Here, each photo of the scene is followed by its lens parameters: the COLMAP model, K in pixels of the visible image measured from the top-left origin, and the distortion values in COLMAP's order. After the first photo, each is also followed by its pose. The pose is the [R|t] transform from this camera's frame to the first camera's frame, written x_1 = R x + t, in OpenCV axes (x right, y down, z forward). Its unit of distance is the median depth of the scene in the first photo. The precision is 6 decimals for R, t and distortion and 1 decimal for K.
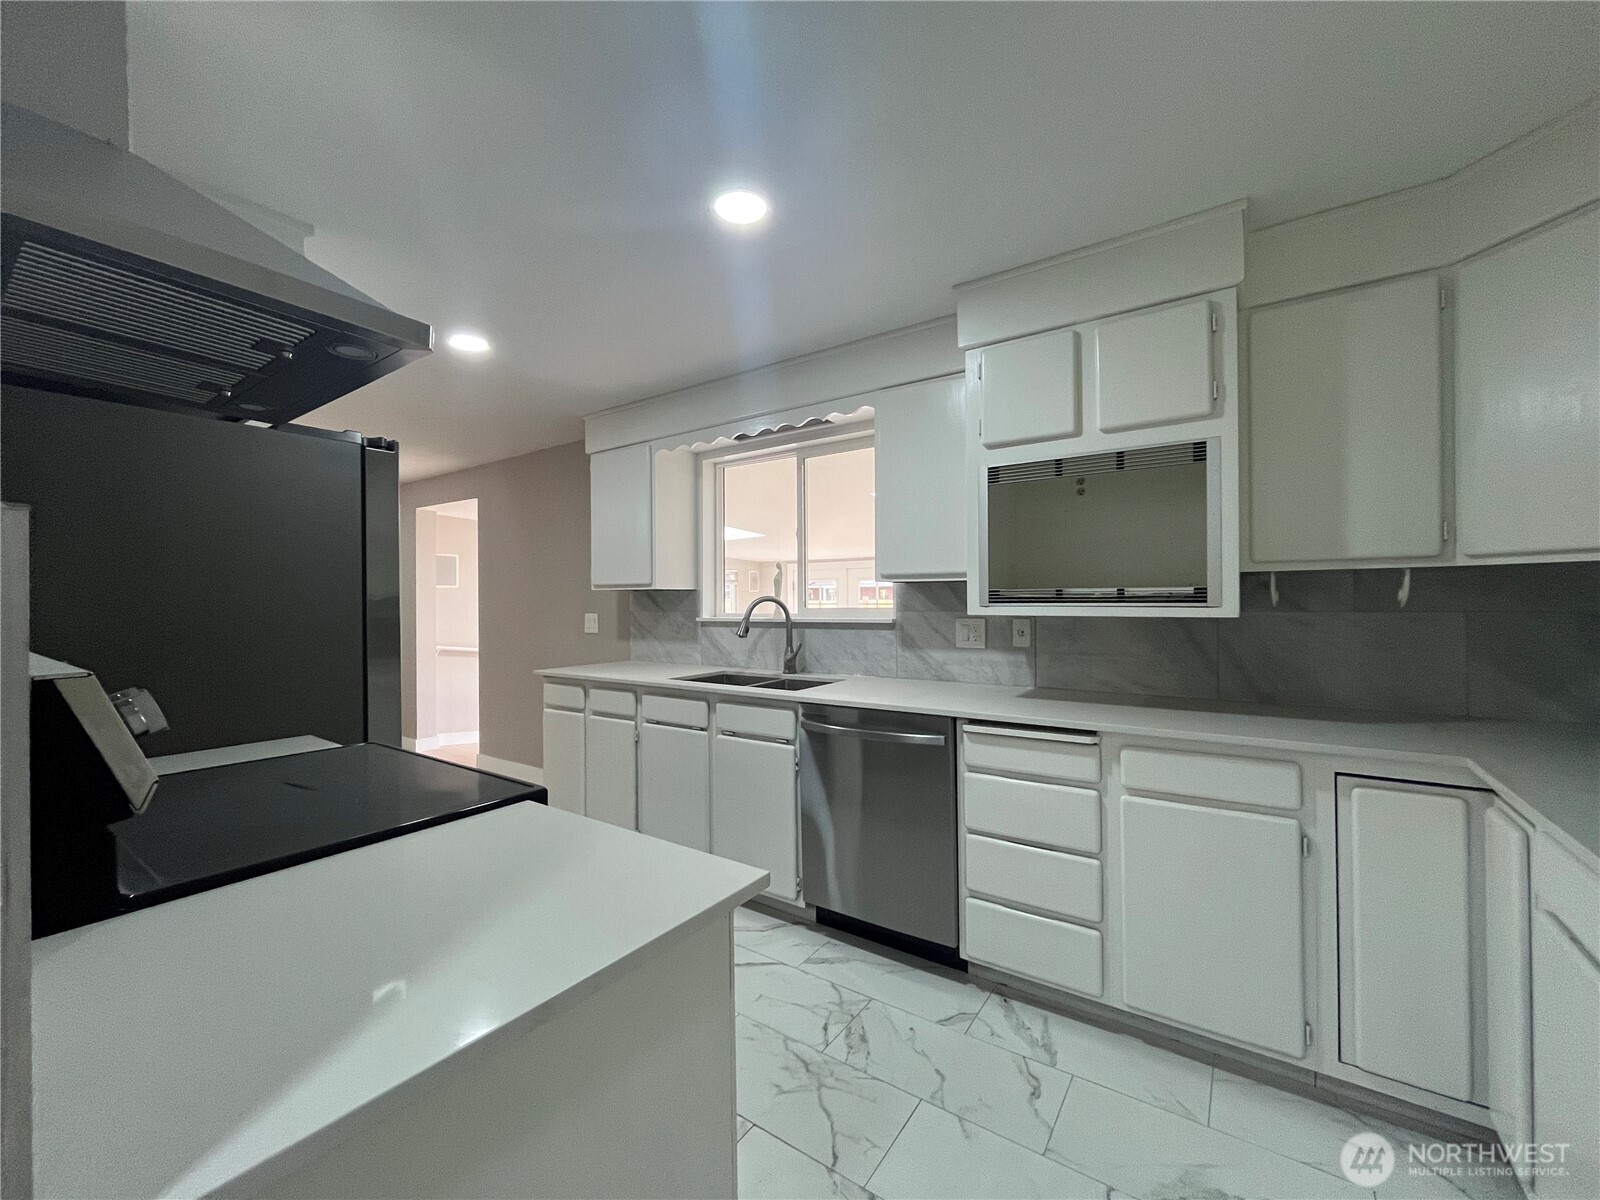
lens RADIAL K [[644.1, 0, 800.0], [0, 644.1, 600.0], [0, 0, 1]] dist [-0.001167, -0.000231]
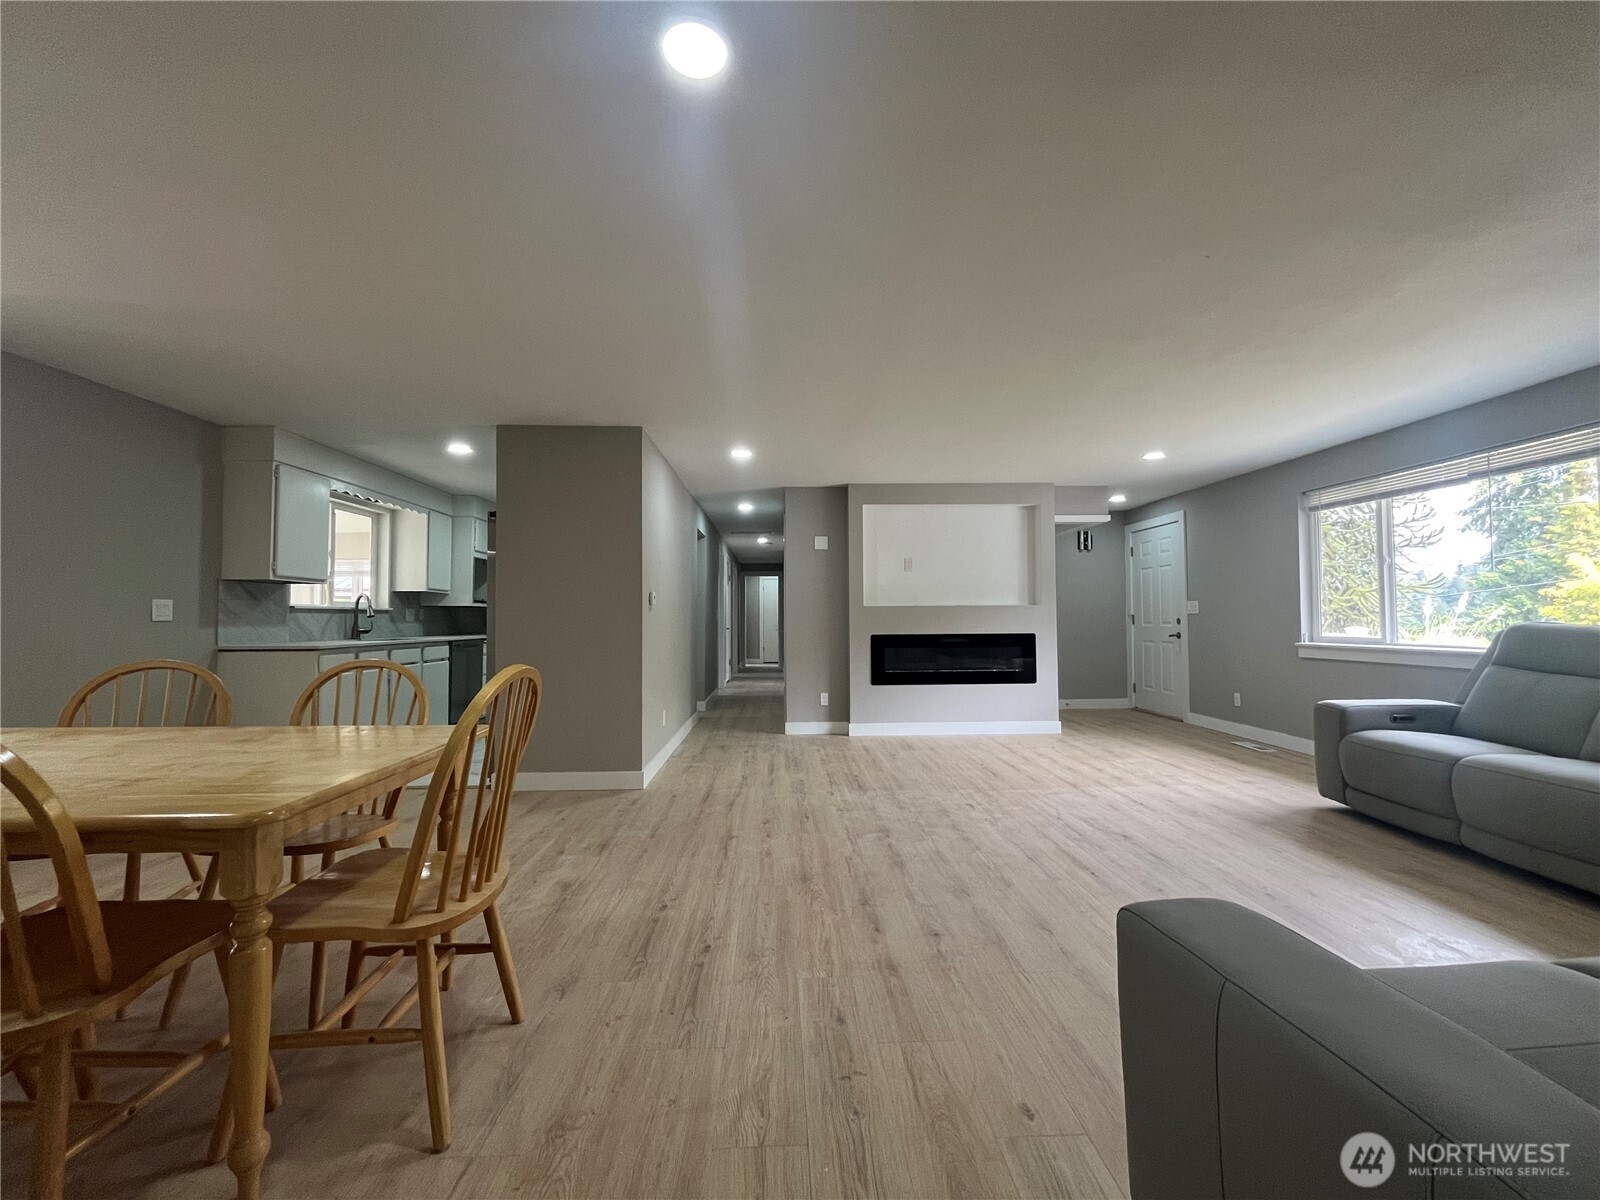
lens RADIAL K [[644.1, 0, 800.0], [0, 644.1, 600.0], [0, 0, 1]] dist [-0.001167, -0.000231]
pose [[-0.599867, 0.028303, 0.799599, -1.955603], [-0.001313, 0.999338, -0.036358, 0.065928], [-0.800099, -0.022860, -0.599433, 1.025269]]
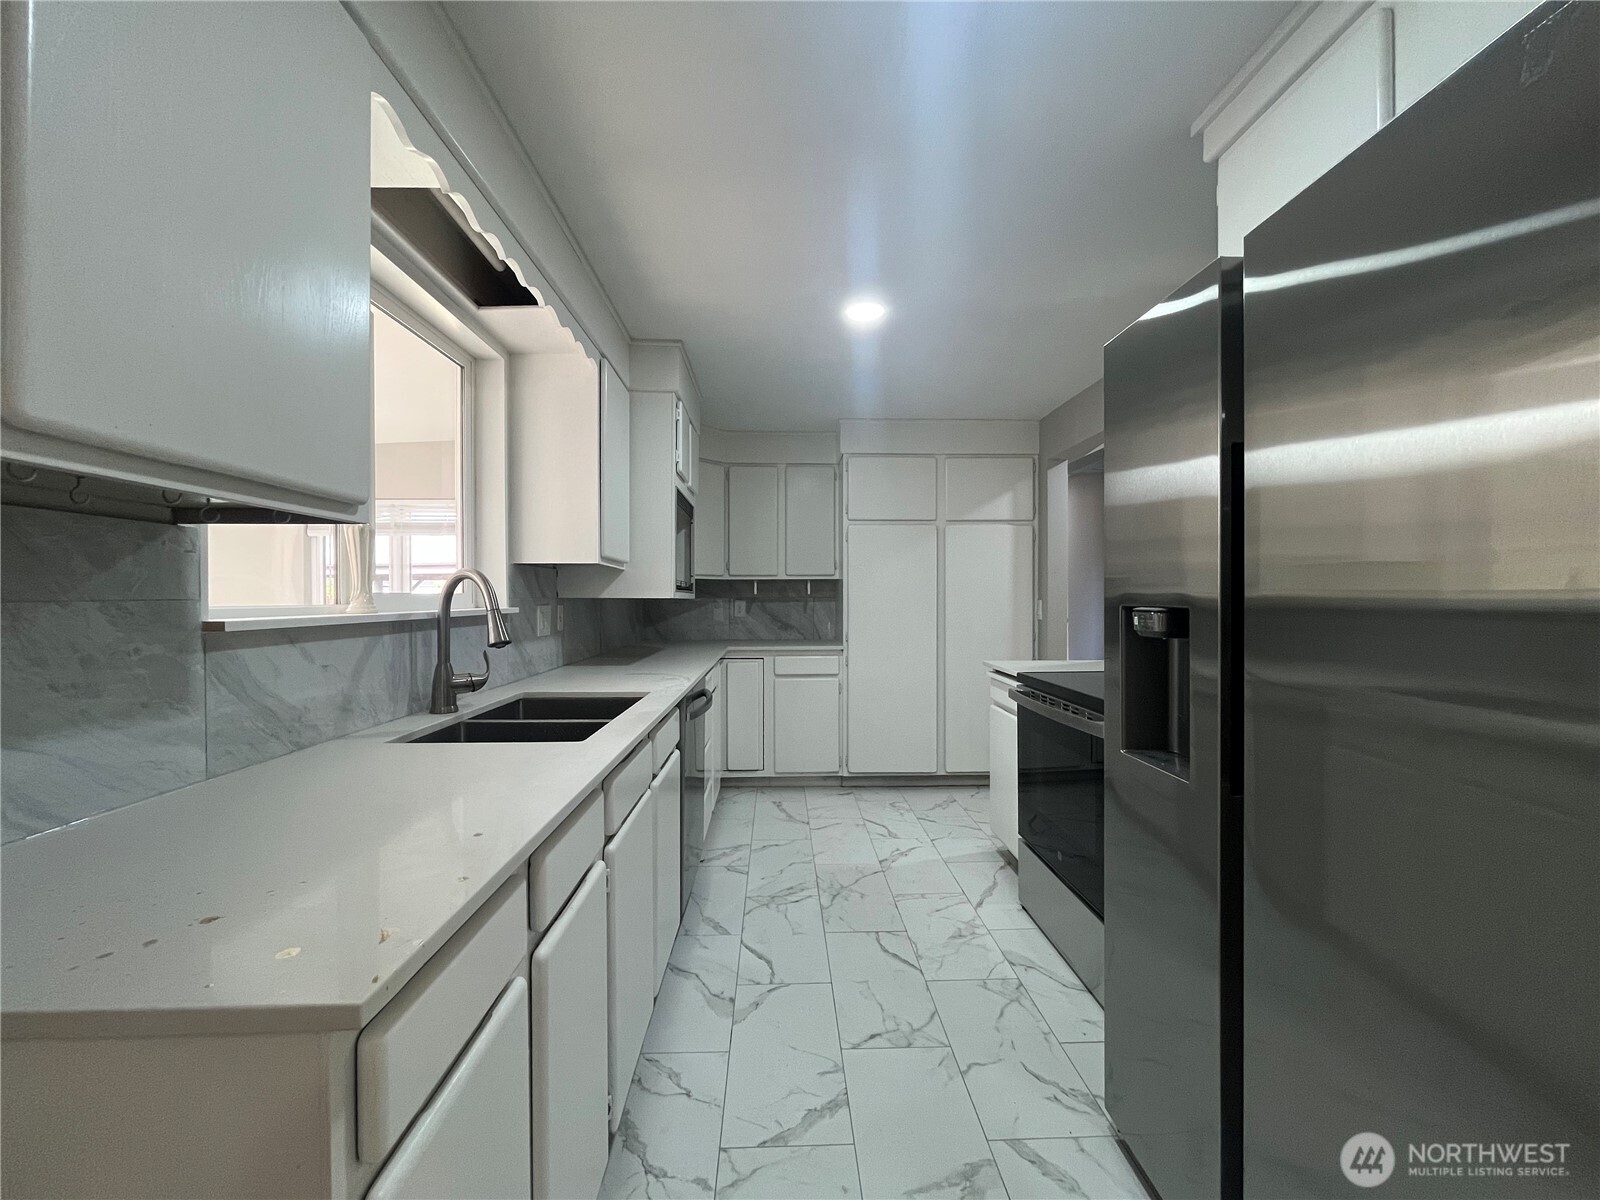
lens RADIAL K [[644.1, 0, 800.0], [0, 644.1, 600.0], [0, 0, 1]] dist [-0.001167, -0.000231]
pose [[-0.600107, 0.003060, 0.799914, -0.598697], [-0.000519, 0.999991, -0.004215, 0.019877], [-0.799920, -0.002944, -0.600100, 1.028991]]
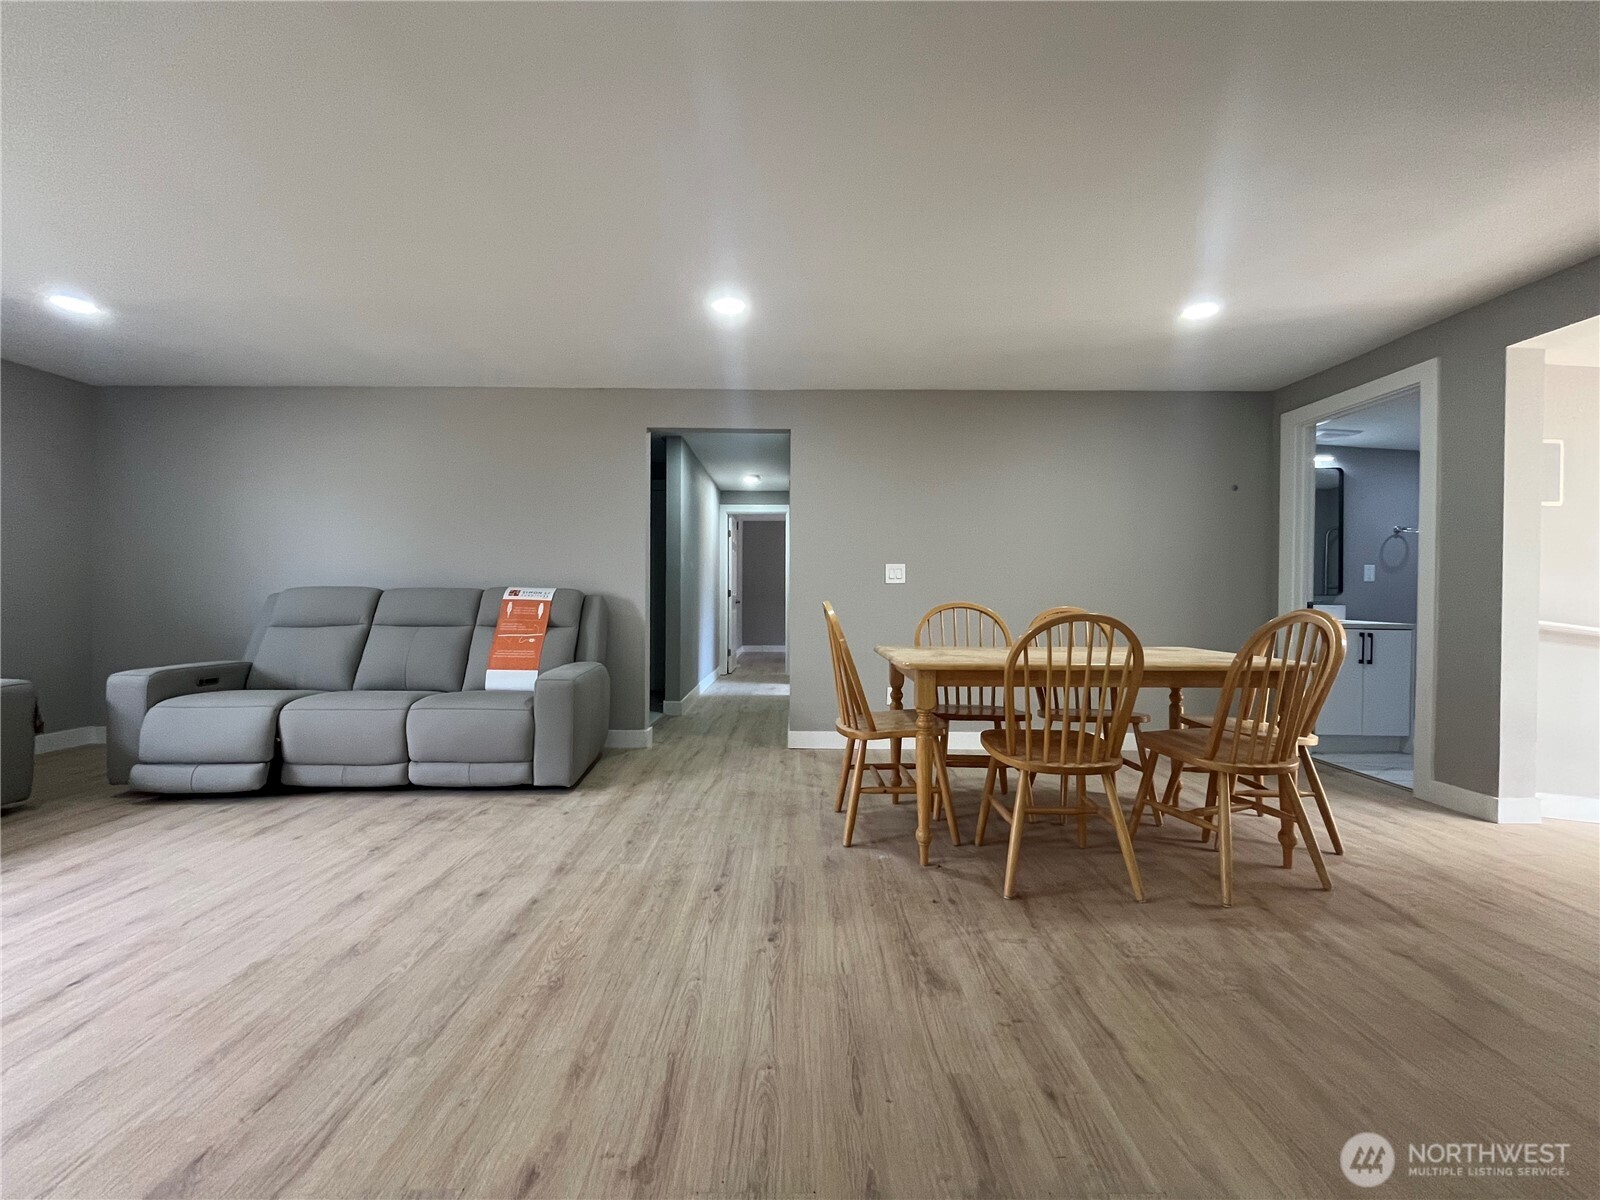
lens RADIAL K [[644.1, 0, 800.0], [0, 644.1, 600.0], [0, 0, 1]] dist [-0.001167, -0.000231]
pose [[0.576285, 0.009966, -0.817188, -0.825972], [0.000169, 0.999924, 0.012314, 0.084778], [0.817249, -0.007234, 0.576240, 0.415835]]
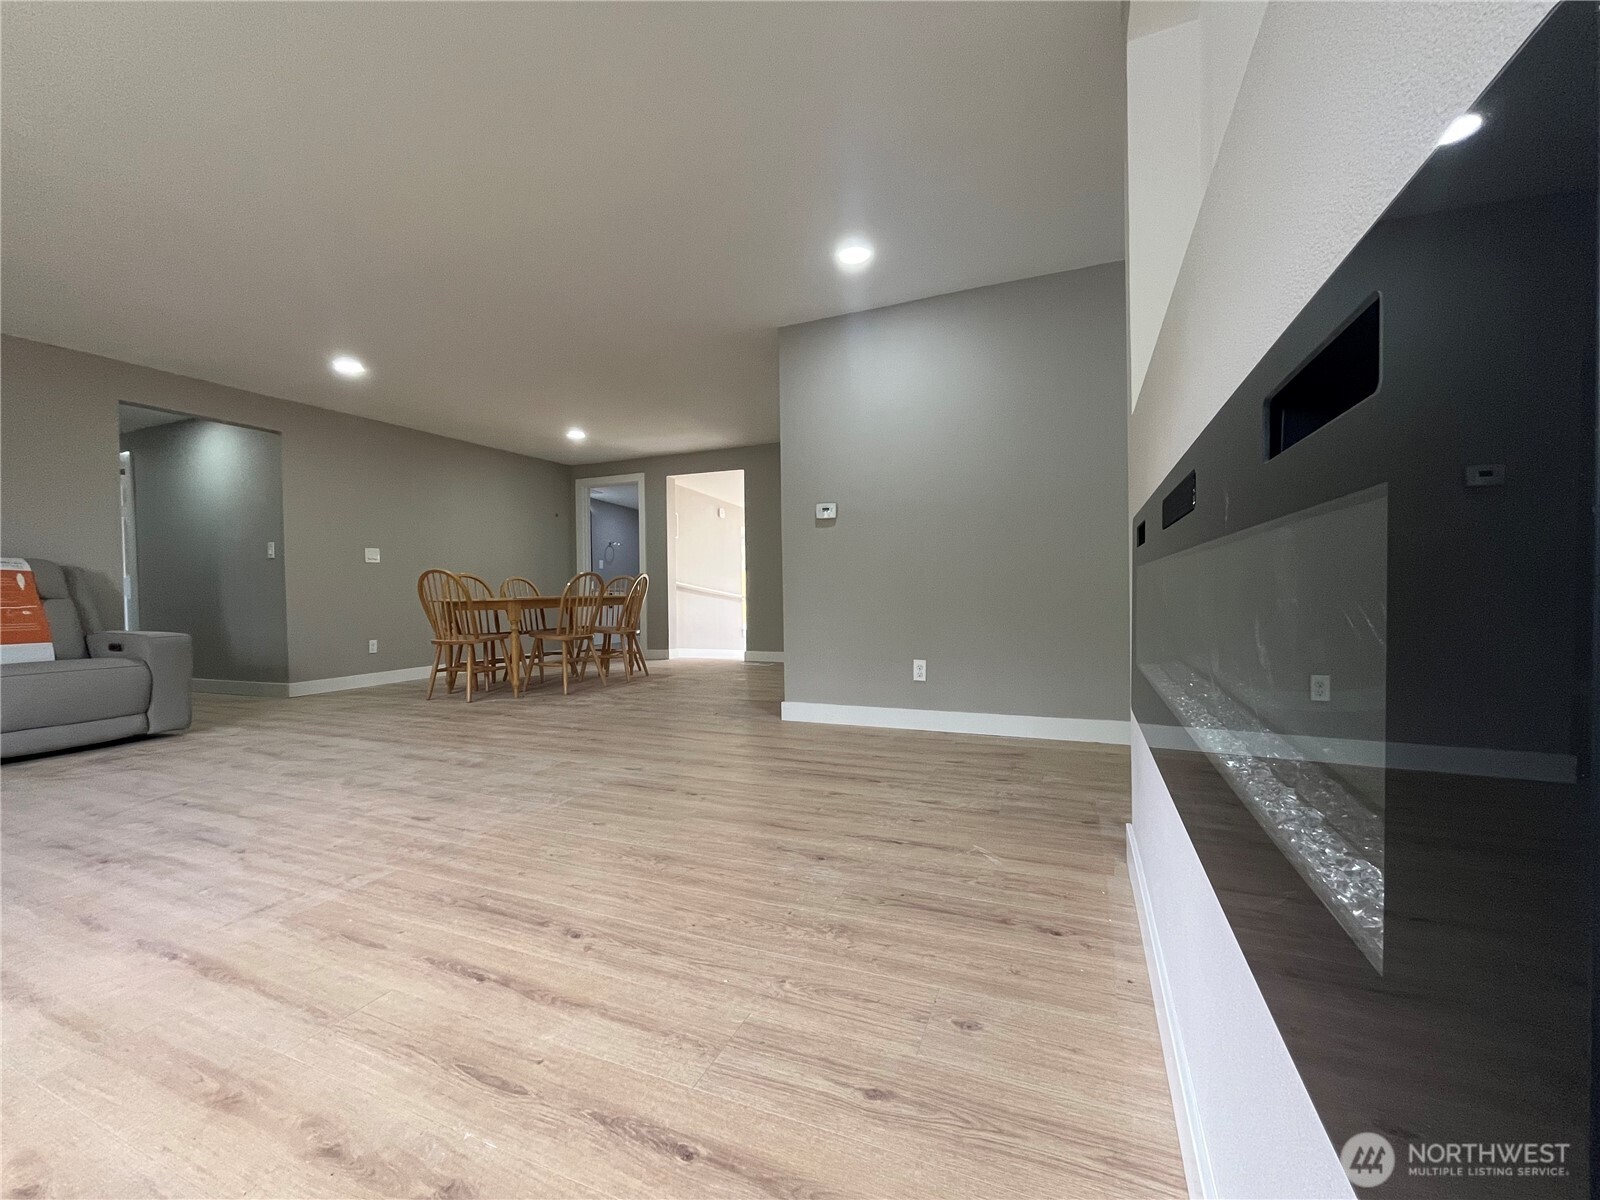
lens RADIAL K [[648.9, 0, 800.0], [0, 648.9, 600.0], [0, 0, 1]] dist [0.001001, 0.000421]
pose [[0.978674, -0.018416, 0.204591, -0.996367], [0.013814, 0.999619, 0.023900, 0.139373], [-0.204953, -0.020565, 0.978556, -0.598761]]
